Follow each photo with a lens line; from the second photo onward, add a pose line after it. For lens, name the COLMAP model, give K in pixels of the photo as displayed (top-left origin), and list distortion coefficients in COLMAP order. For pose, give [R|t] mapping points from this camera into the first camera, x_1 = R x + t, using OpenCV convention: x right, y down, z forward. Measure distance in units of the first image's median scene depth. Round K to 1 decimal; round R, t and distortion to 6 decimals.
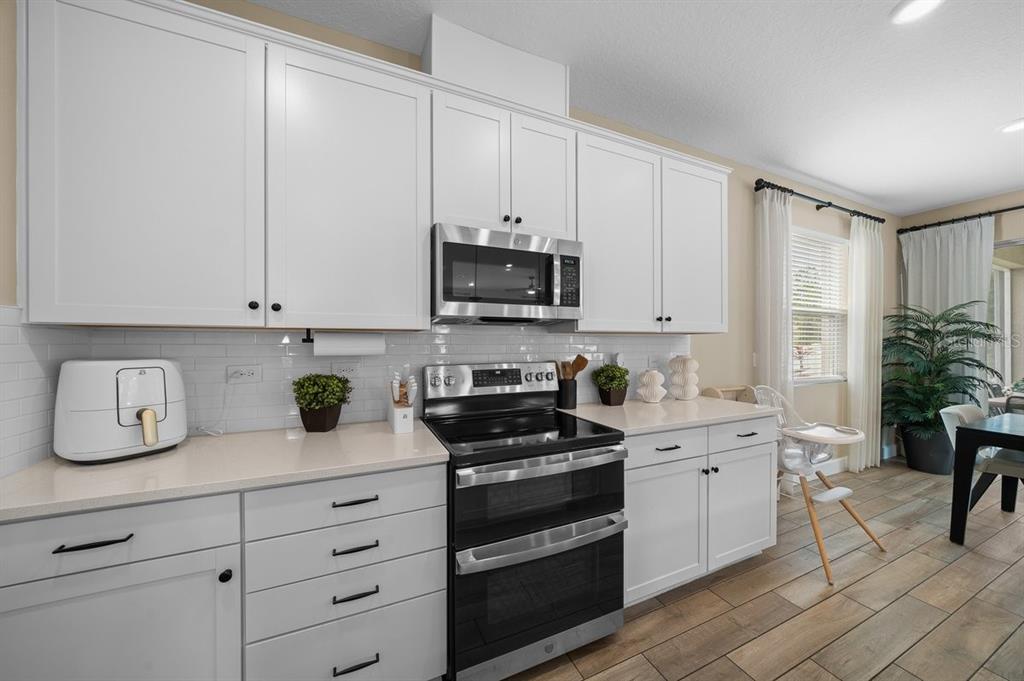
lens RADIAL K [[348.5, 0, 509.8], [0, 348.5, 344.4], [0, 0, 1]] dist [-0.009657, 0.000505]
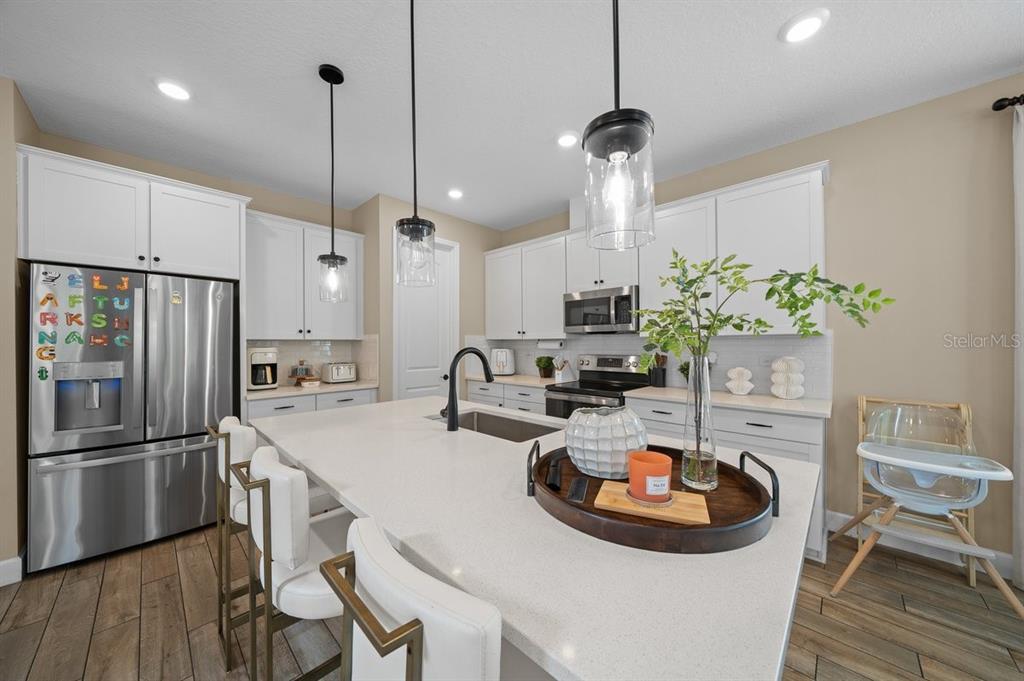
lens RADIAL K [[348.5, 0, 510.7], [0, 348.5, 342.7], [0, 0, 1]] dist [-0.009657, 0.000505]
pose [[0.387303, -0.006664, -0.921928, 1.575134], [0.003425, 0.999977, -0.005790, -0.003753], [0.921946, -0.000915, 0.387317, -0.228103]]
